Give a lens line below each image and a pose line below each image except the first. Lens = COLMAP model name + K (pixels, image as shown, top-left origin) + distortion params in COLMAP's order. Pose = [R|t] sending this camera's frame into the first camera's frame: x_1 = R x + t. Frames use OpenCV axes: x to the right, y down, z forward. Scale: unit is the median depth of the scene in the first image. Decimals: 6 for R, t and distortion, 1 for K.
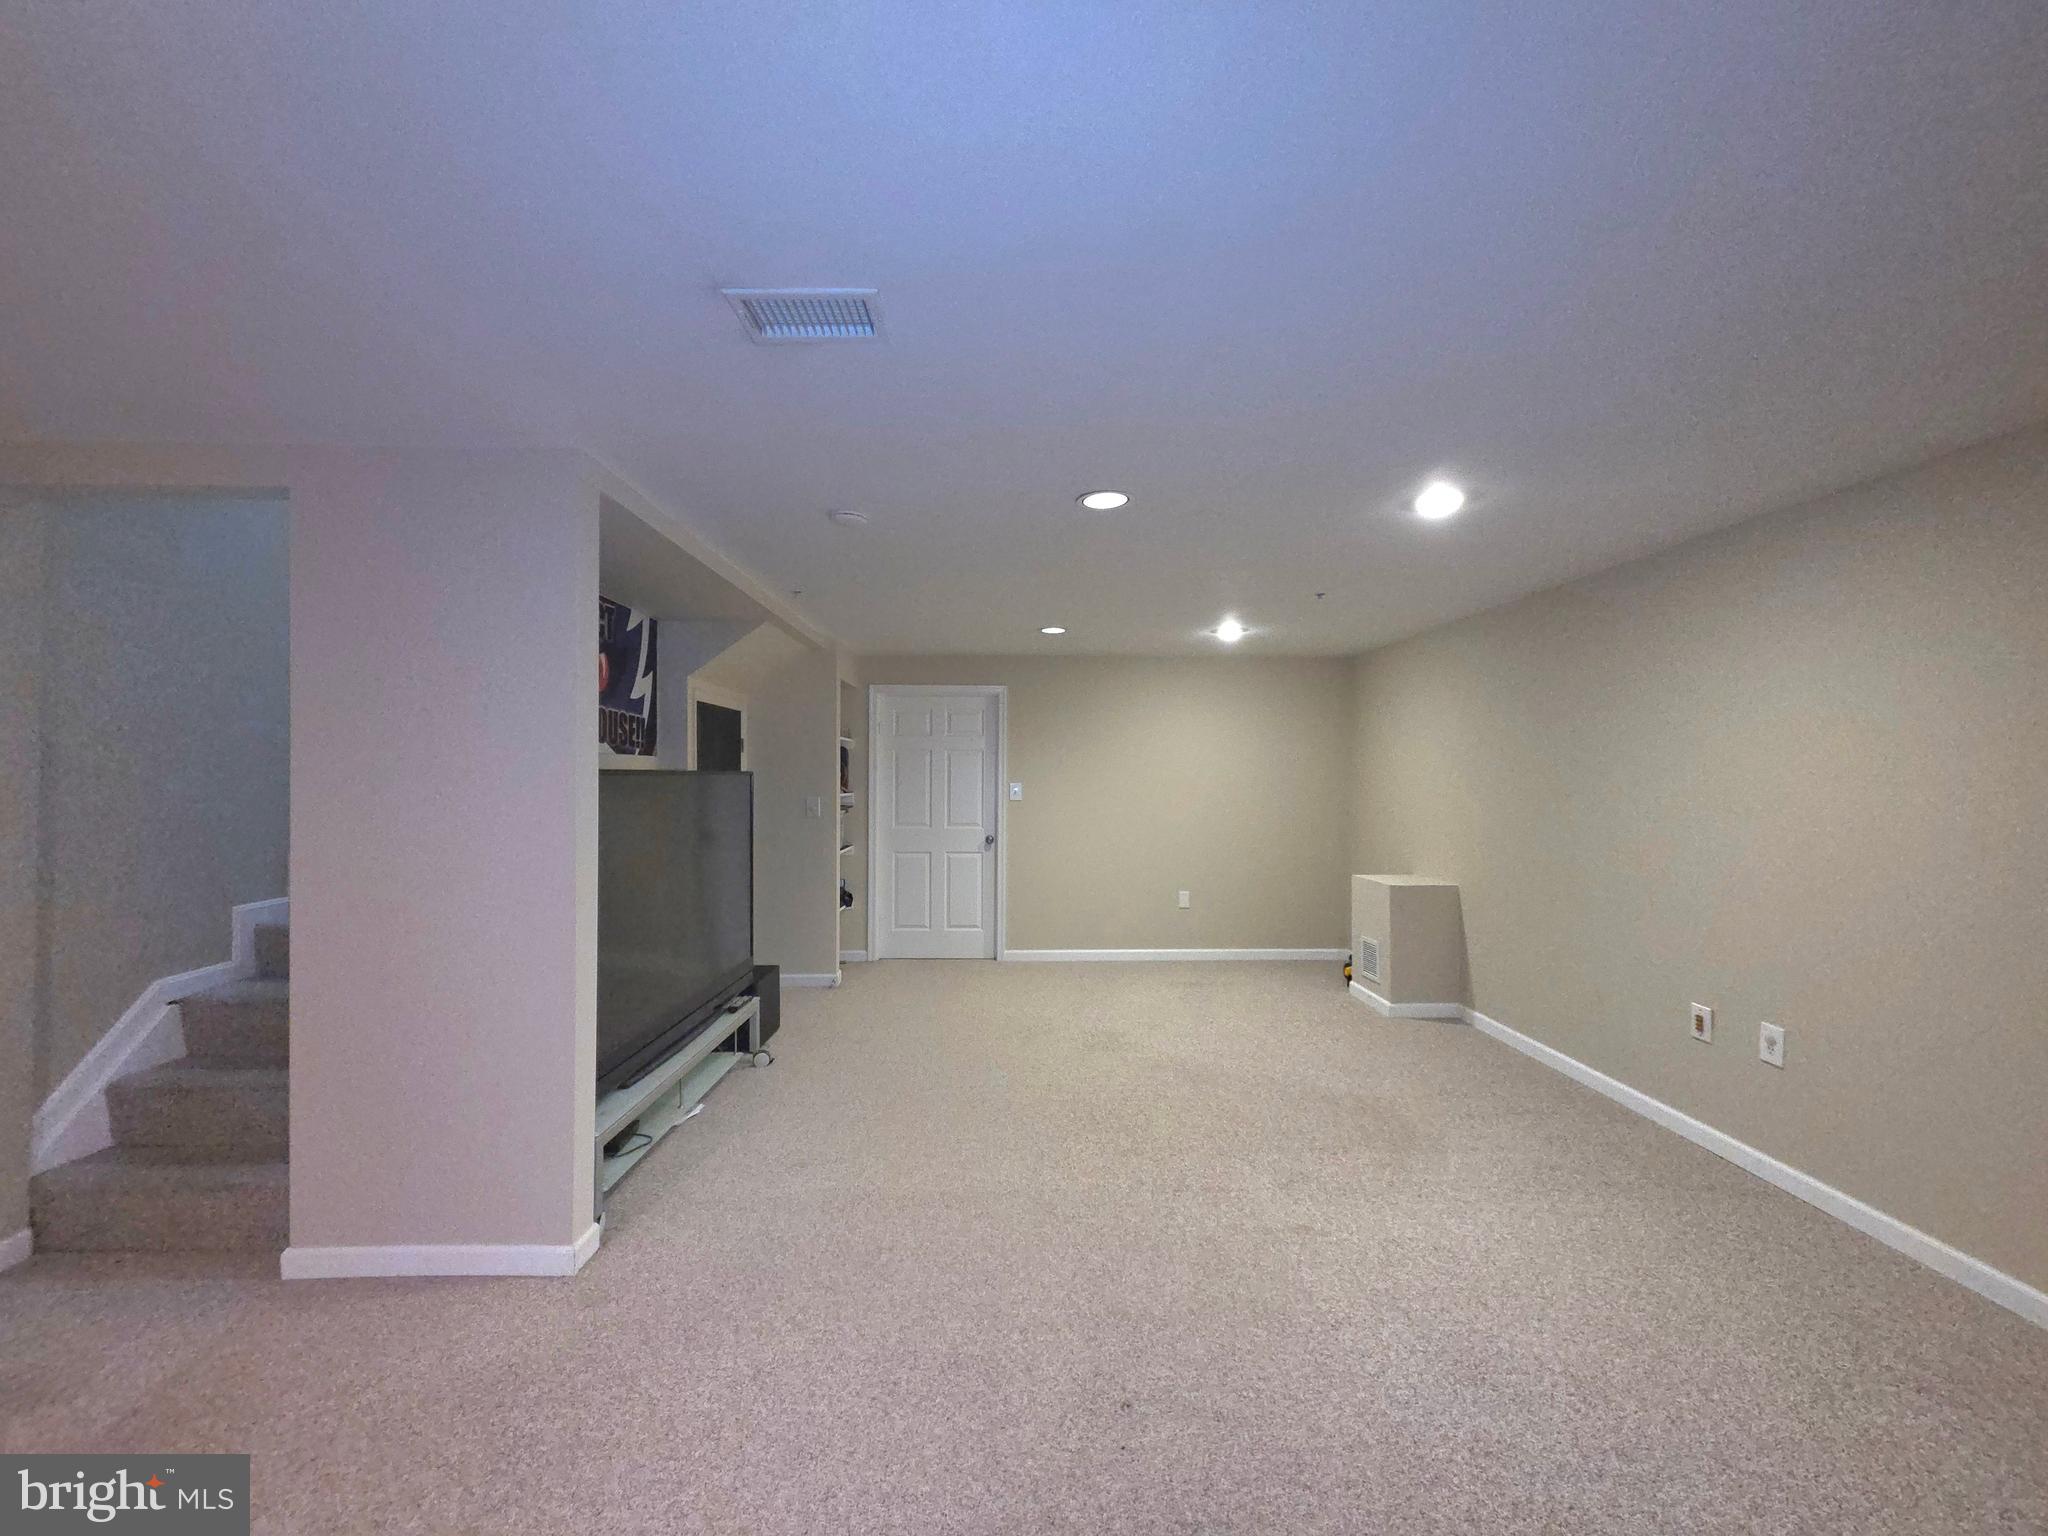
lens RADIAL K [[830.9, 0, 1021.2], [0, 830.9, 778.2], [0, 0, 1]] dist [0.003200, -0.000343]
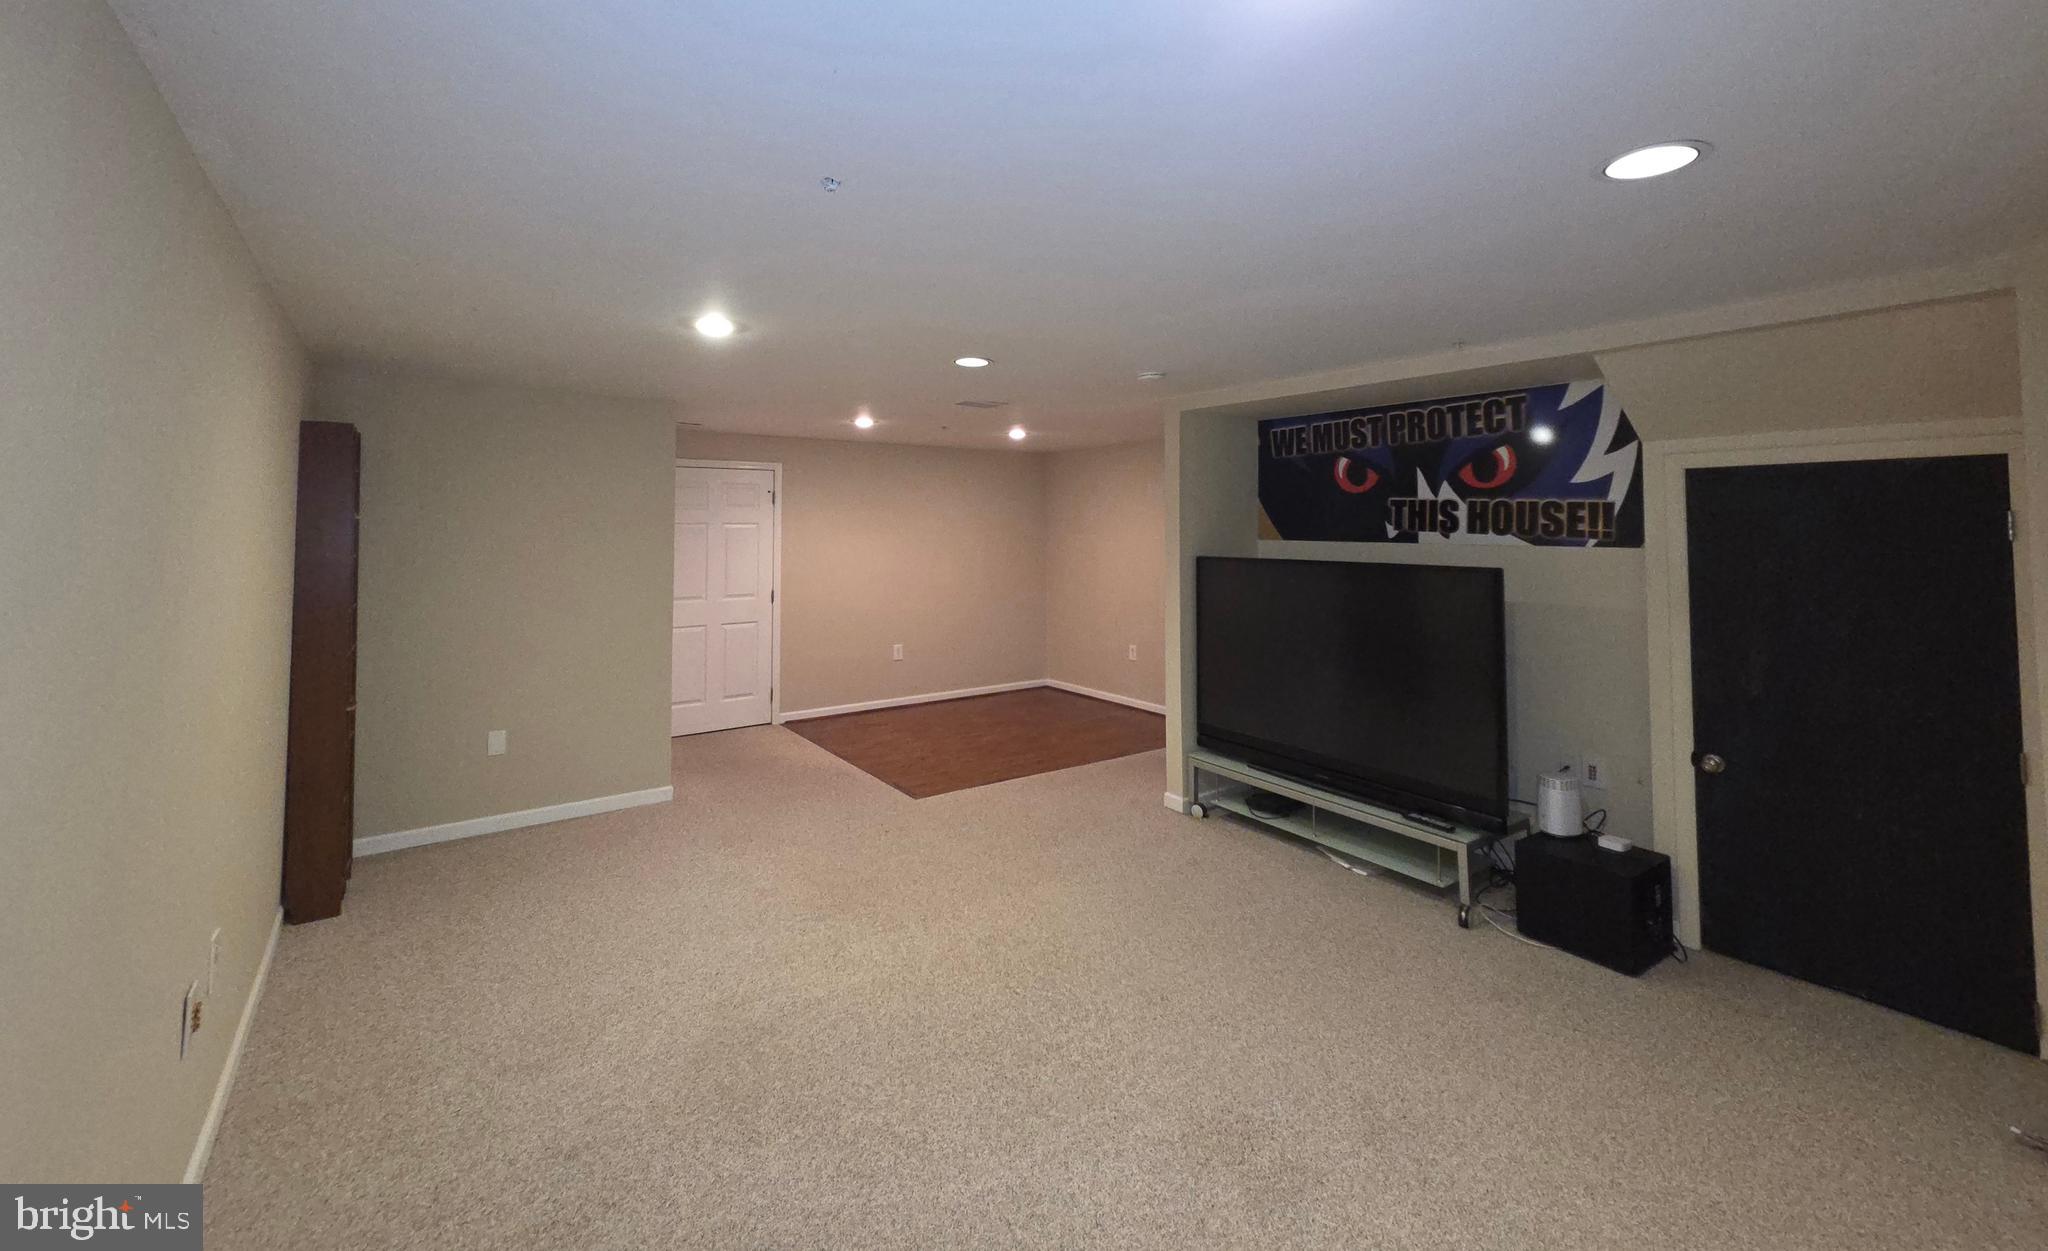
lens RADIAL K [[838.7, 0, 1015.1], [0, 838.7, 485.3], [0, 0, 1]] dist [0.001880, 0.000099]
pose [[-0.825206, -0.028485, -0.564113, 0.494459], [-0.003568, 0.998970, -0.045225, -0.048052], [0.564821, -0.035307, -0.824458, 1.321813]]
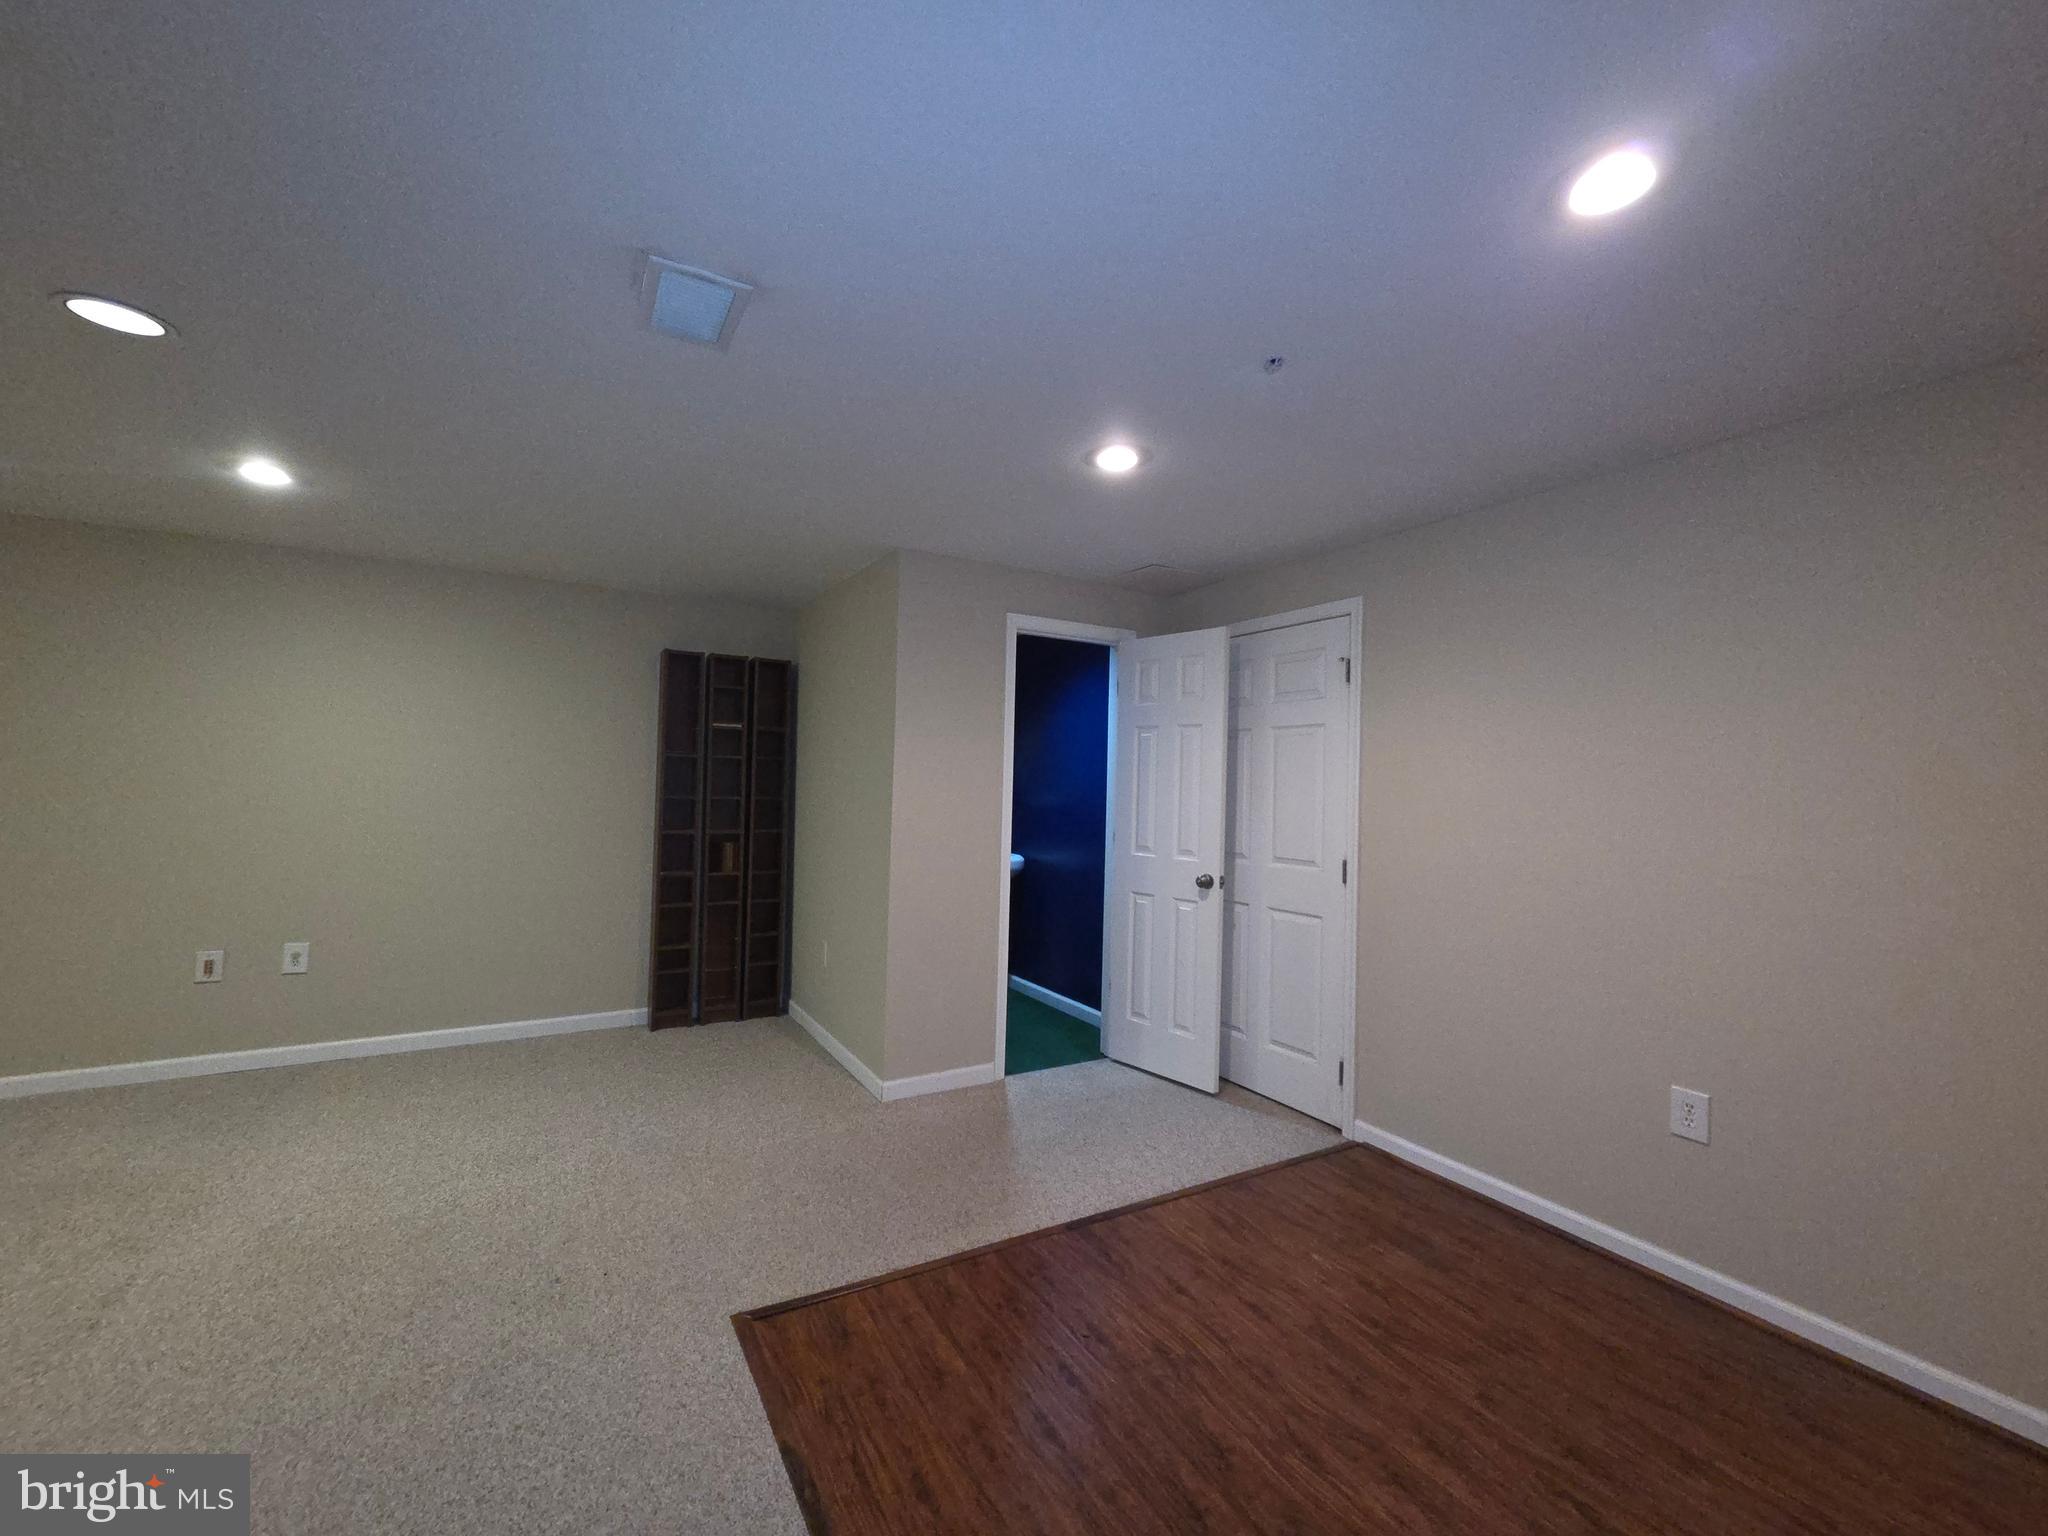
lens RADIAL K [[830.9, 0, 1021.2], [0, 830.9, 778.2], [0, 0, 1]] dist [0.003200, -0.000343]
pose [[-0.486150, -0.007813, 0.873840, -0.510190], [-0.021883, 0.999755, -0.003235, 0.011348], [-0.873601, -0.020695, -0.486202, 0.421472]]
